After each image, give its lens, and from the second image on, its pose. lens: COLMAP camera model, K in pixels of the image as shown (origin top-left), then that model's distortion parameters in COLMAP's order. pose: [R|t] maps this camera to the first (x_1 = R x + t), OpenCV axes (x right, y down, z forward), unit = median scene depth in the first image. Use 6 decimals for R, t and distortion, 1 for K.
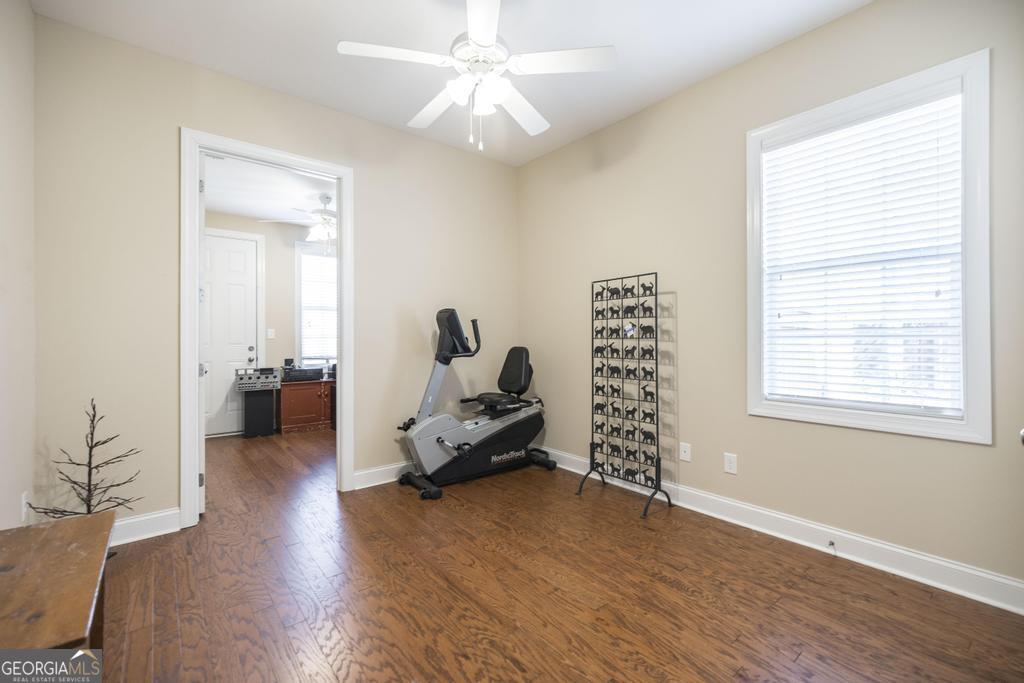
lens RADIAL K [[440.9, 0, 511.7], [0, 440.9, 340.4], [0, 0, 1]] dist [0.003886, -0.000989]
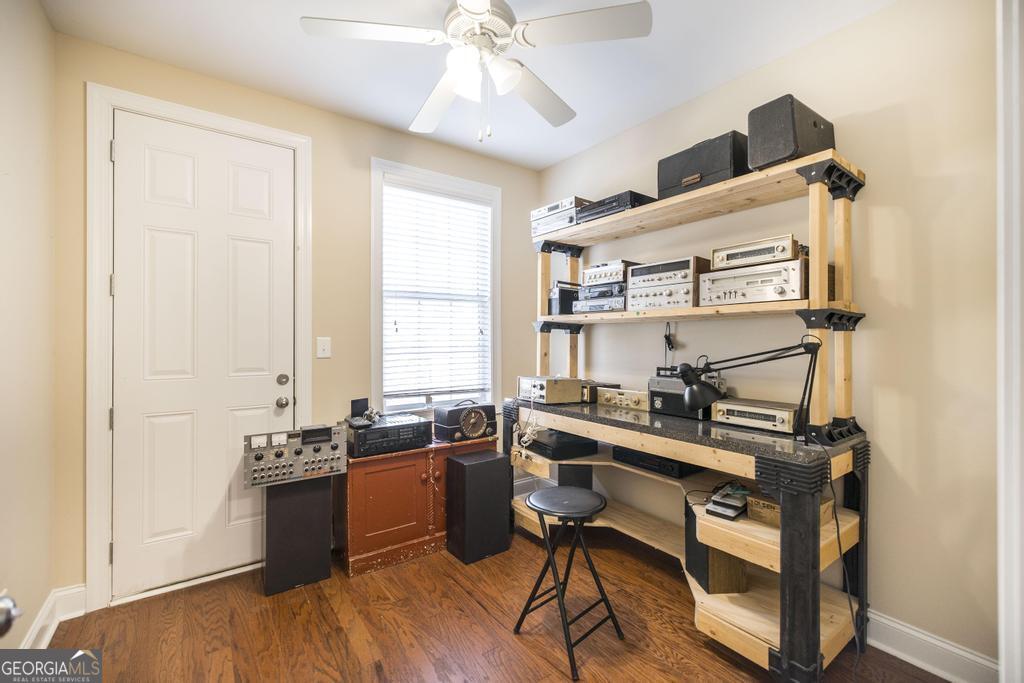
lens RADIAL K [[440.9, 0, 512.9], [0, 440.9, 337.9], [0, 0, 1]] dist [0.003886, -0.000989]
pose [[0.998060, 0.002566, -0.062206, -0.331749], [-0.002700, 0.999994, -0.002072, -0.025688], [0.062200, 0.002236, 0.998061, 0.572147]]
